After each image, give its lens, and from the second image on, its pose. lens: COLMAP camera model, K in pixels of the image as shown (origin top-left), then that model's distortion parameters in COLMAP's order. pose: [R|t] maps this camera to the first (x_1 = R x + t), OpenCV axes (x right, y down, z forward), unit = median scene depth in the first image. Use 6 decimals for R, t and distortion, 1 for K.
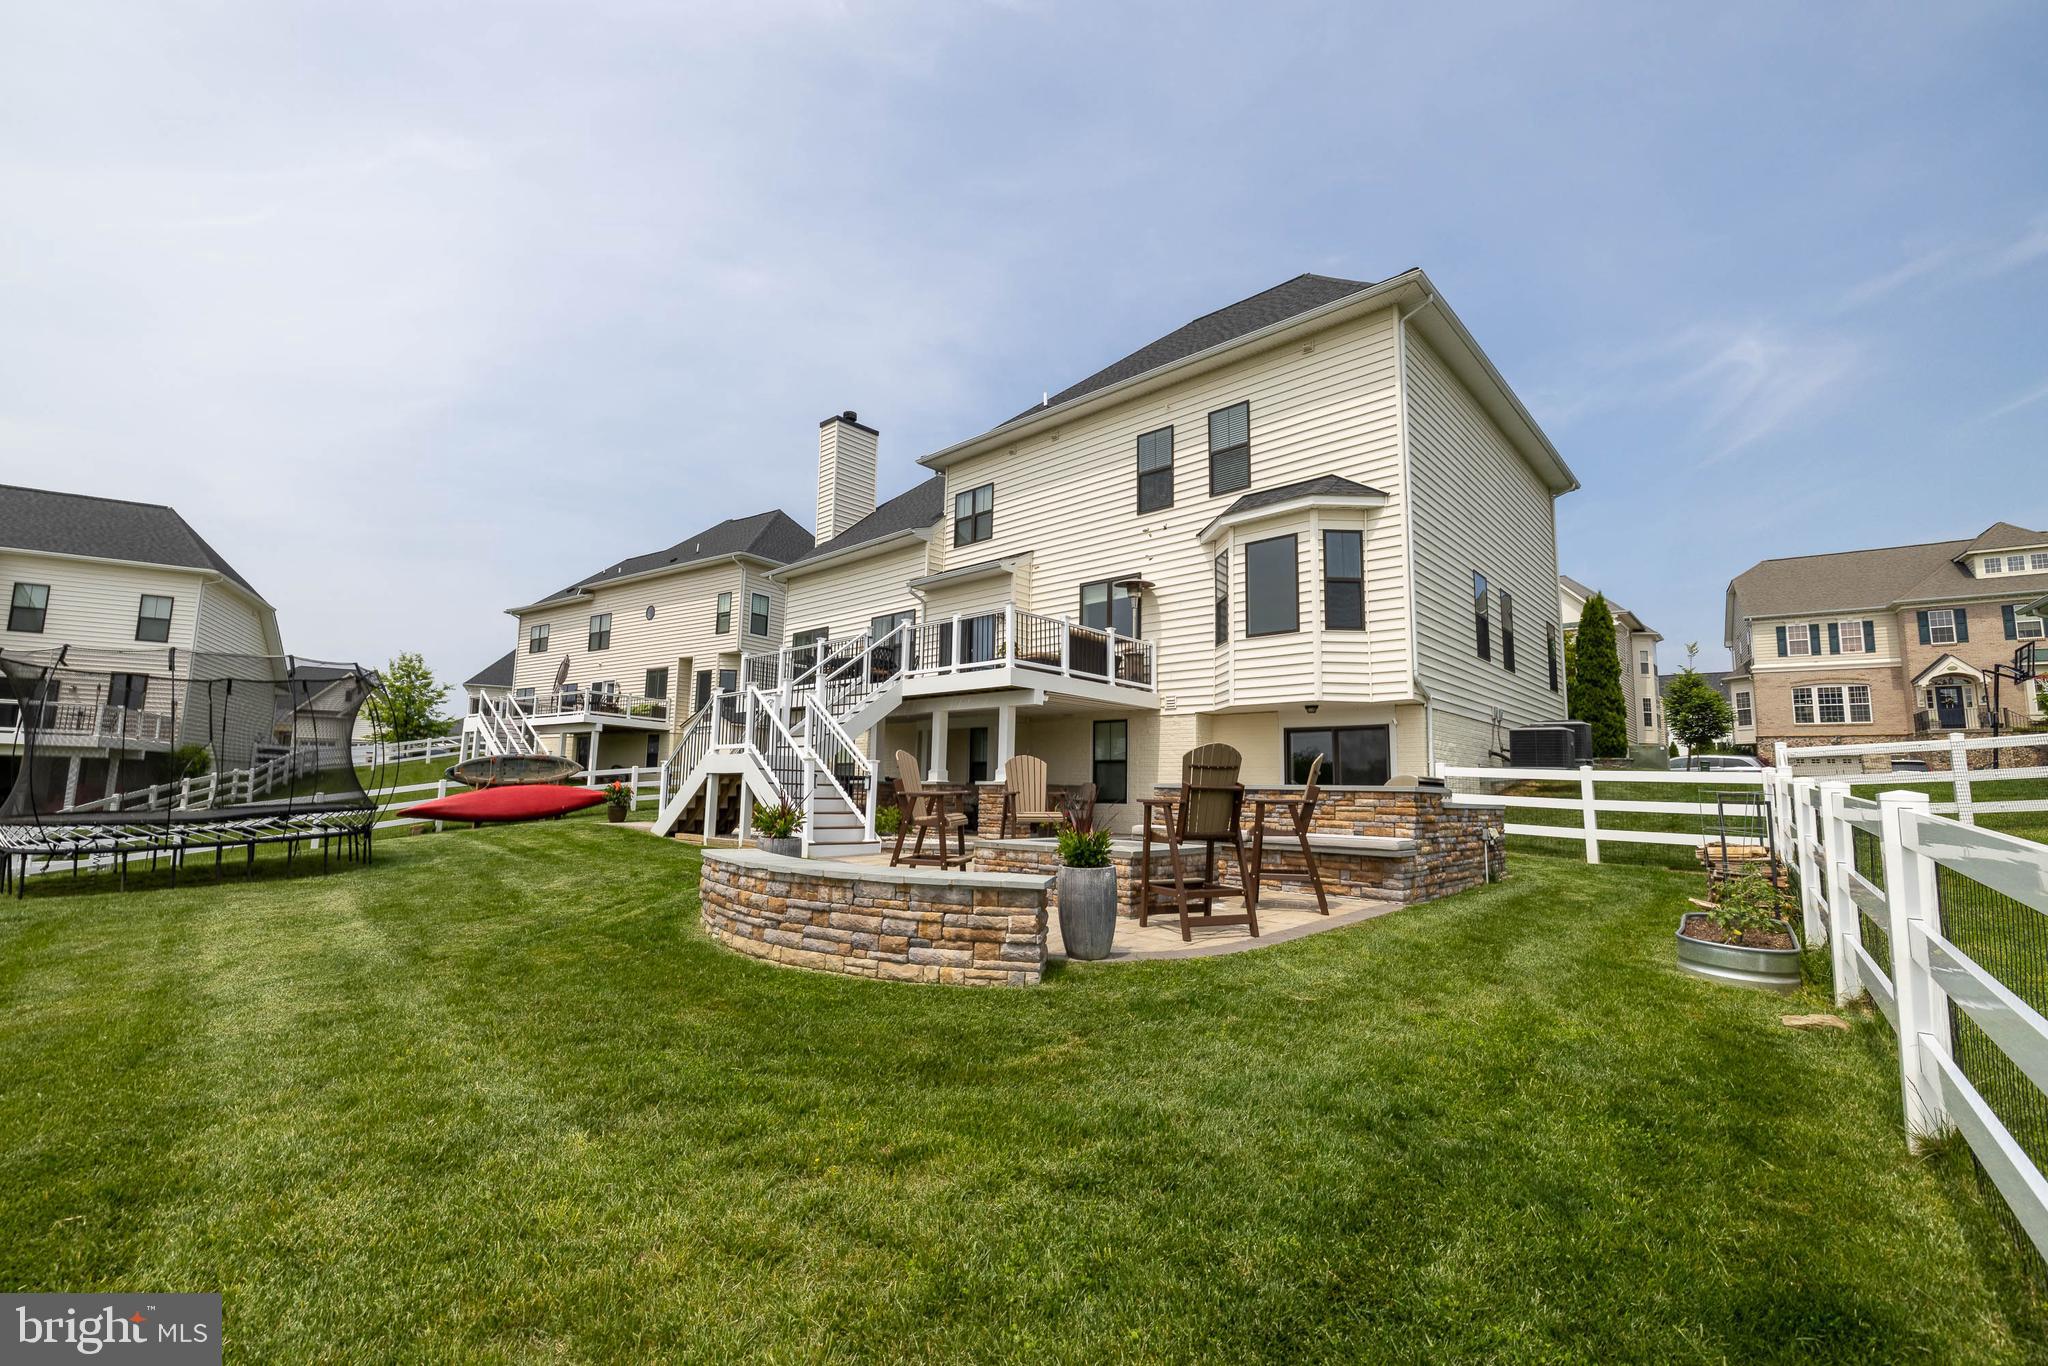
lens RADIAL K [[854.6, 0, 1033.4], [0, 854.6, 684.8], [0, 0, 1]] dist [0.002171, -0.000411]
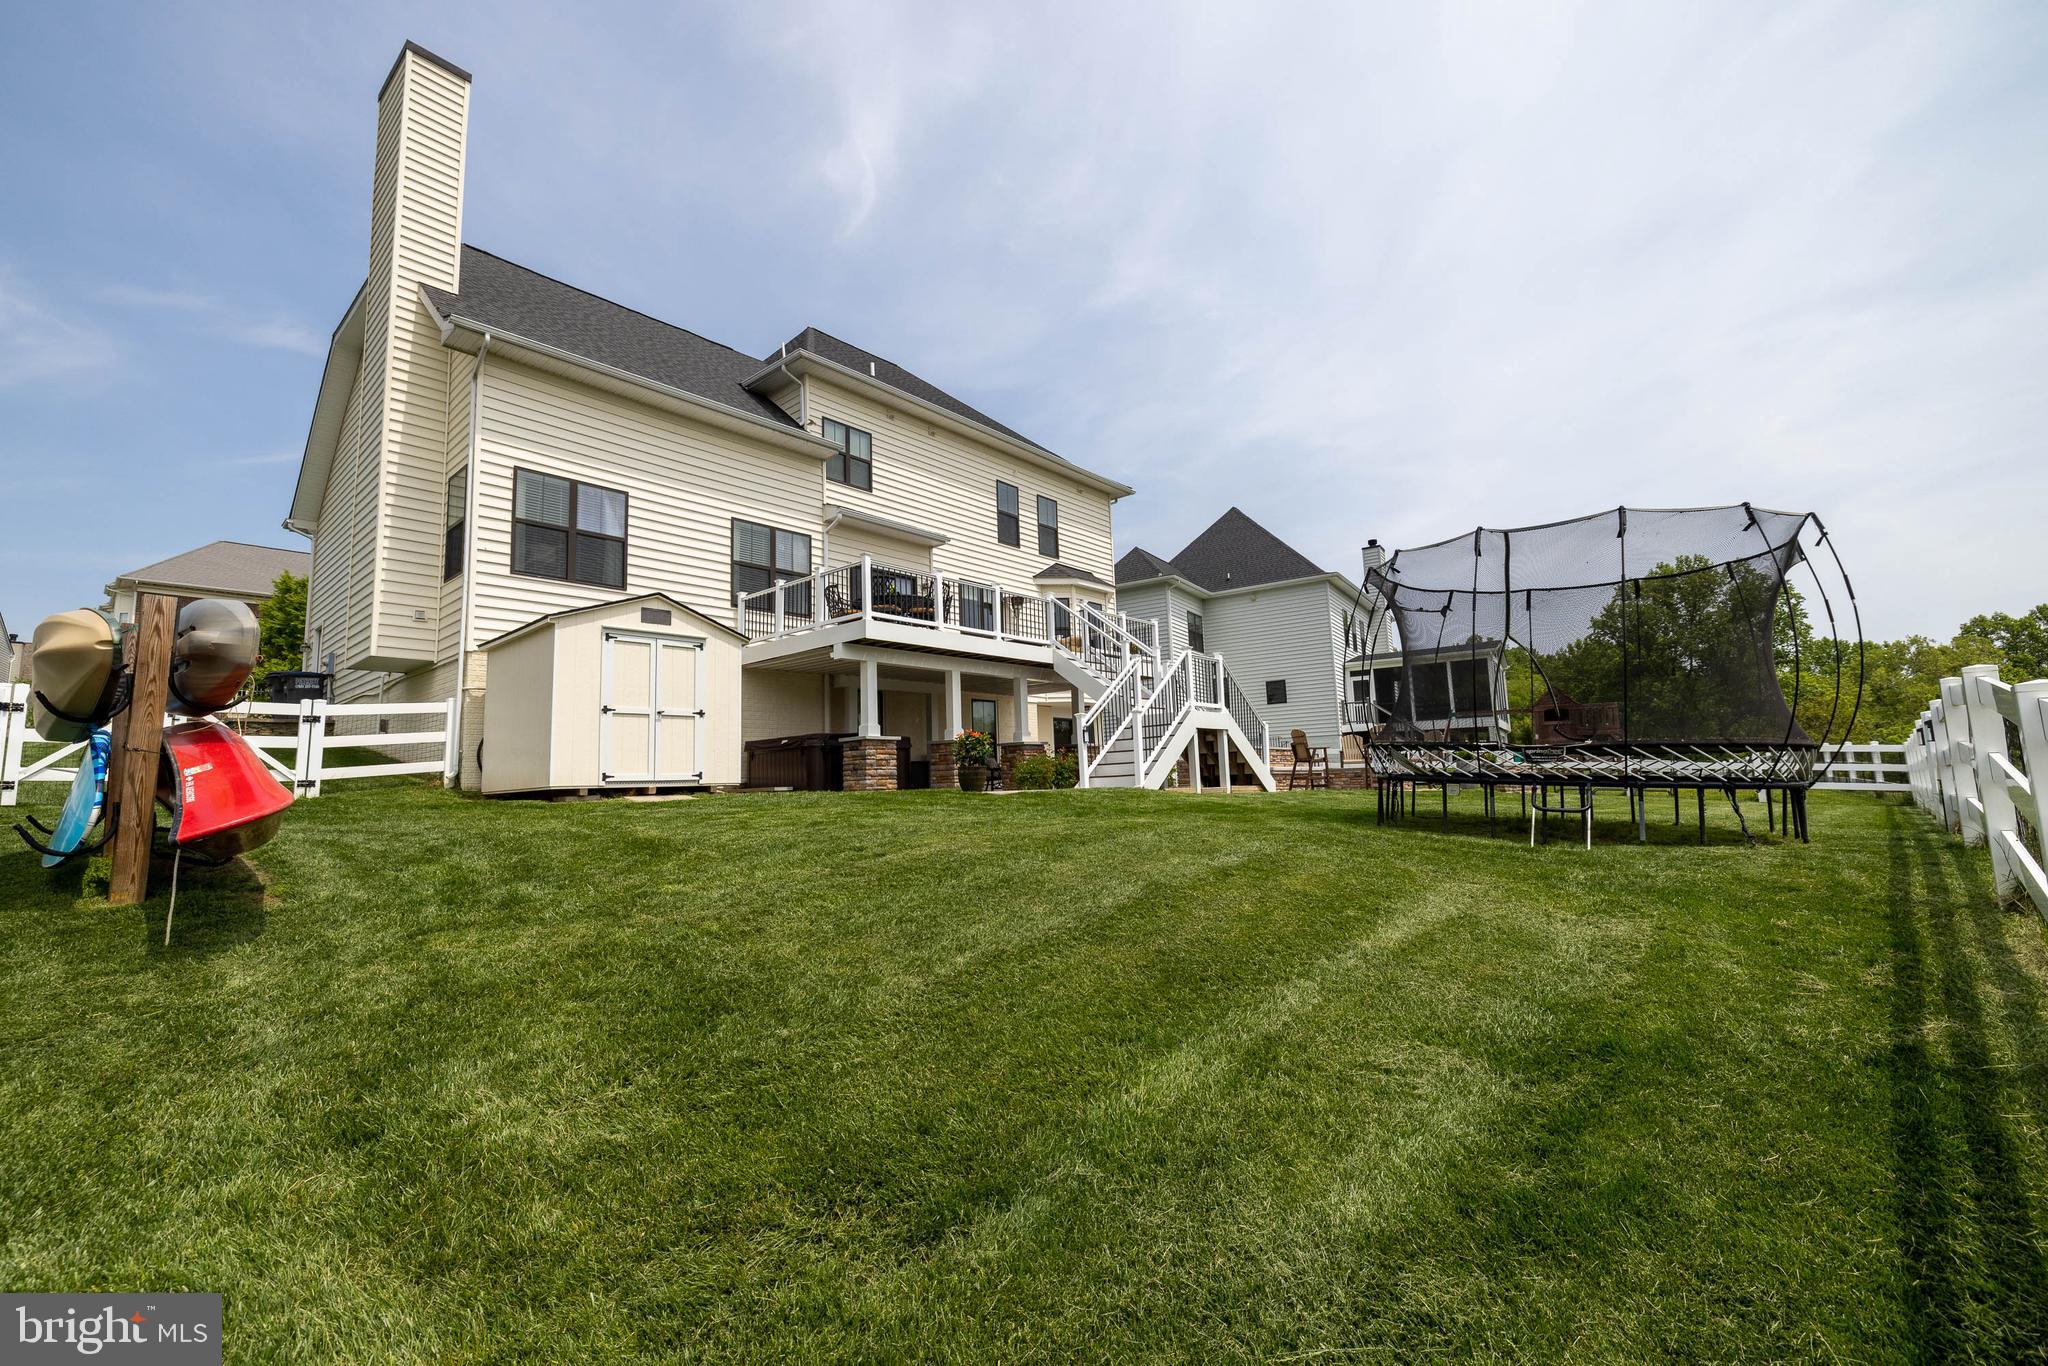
lens RADIAL K [[854.6, 0, 1030.9], [0, 854.6, 686.8], [0, 0, 1]] dist [0.002171, -0.000411]
pose [[-0.018995, 0.090475, 0.995718, -1.168730], [-0.103103, 0.990411, -0.091959, 0.134102], [-0.994489, -0.104409, -0.009485, 0.961960]]
